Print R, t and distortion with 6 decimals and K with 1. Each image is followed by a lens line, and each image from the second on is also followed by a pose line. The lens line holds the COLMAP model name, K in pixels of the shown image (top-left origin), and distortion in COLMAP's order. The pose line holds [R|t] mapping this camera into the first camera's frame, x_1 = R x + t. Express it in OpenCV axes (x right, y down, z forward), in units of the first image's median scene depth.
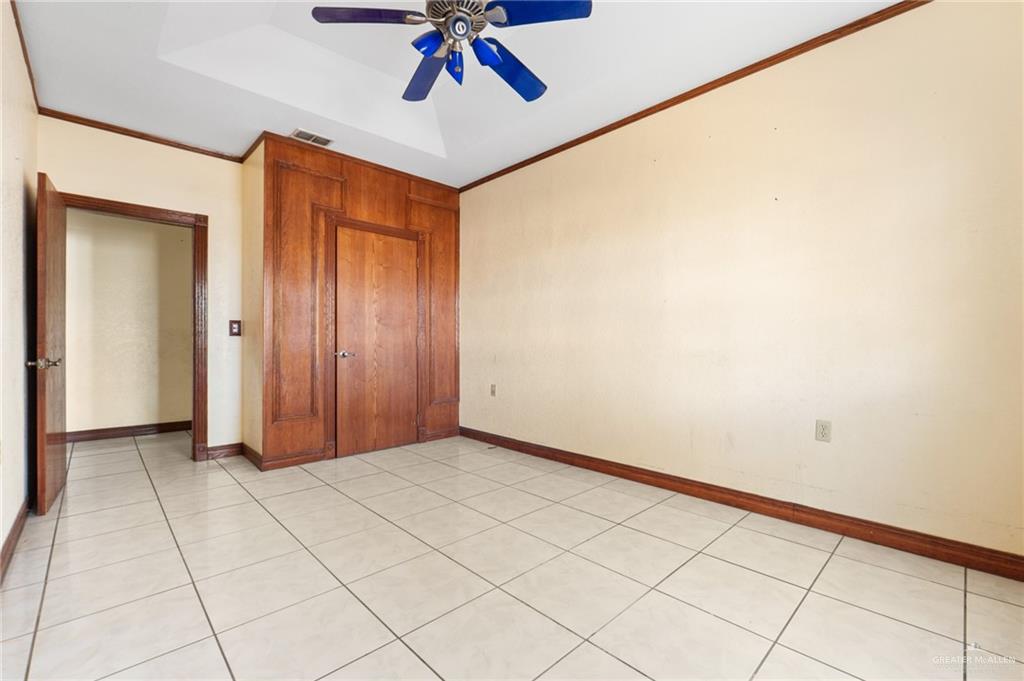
lens RADIAL K [[431.2, 0, 514.9], [0, 431.2, 349.5], [0, 0, 1]] dist [-0.005316, -0.001000]
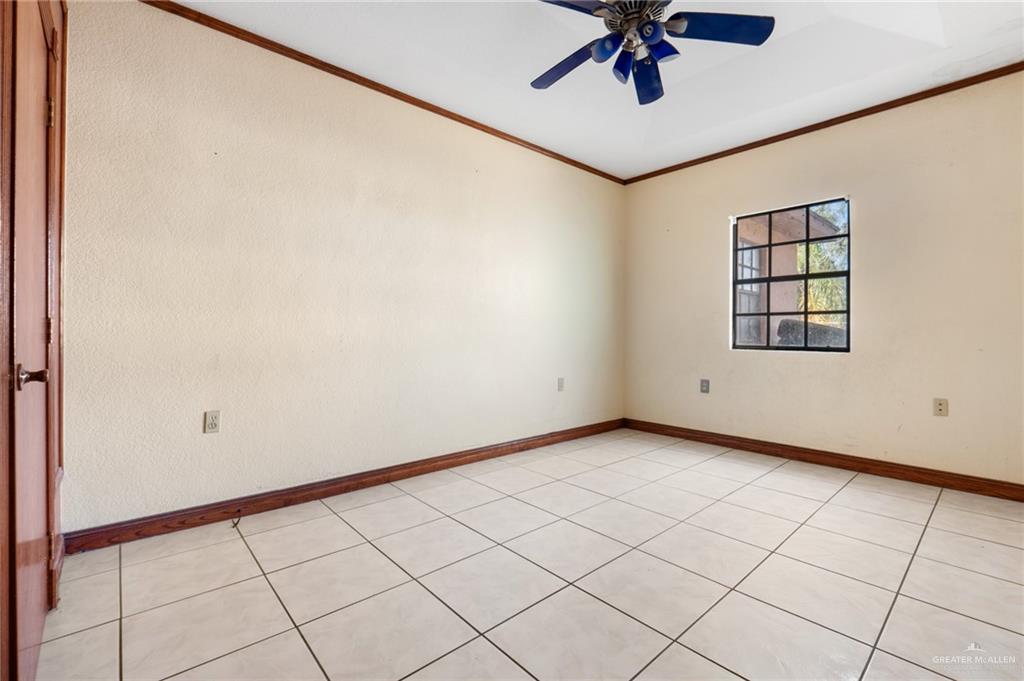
lens RADIAL K [[431.2, 0, 534.1], [0, 431.2, 334.2], [0, 0, 1]] dist [-0.005316, -0.001000]
pose [[0.050848, -0.006157, 0.998687, -0.699936], [0.015013, 0.999873, 0.005400, -0.015087], [-0.998594, 0.014719, 0.050934, 0.705829]]
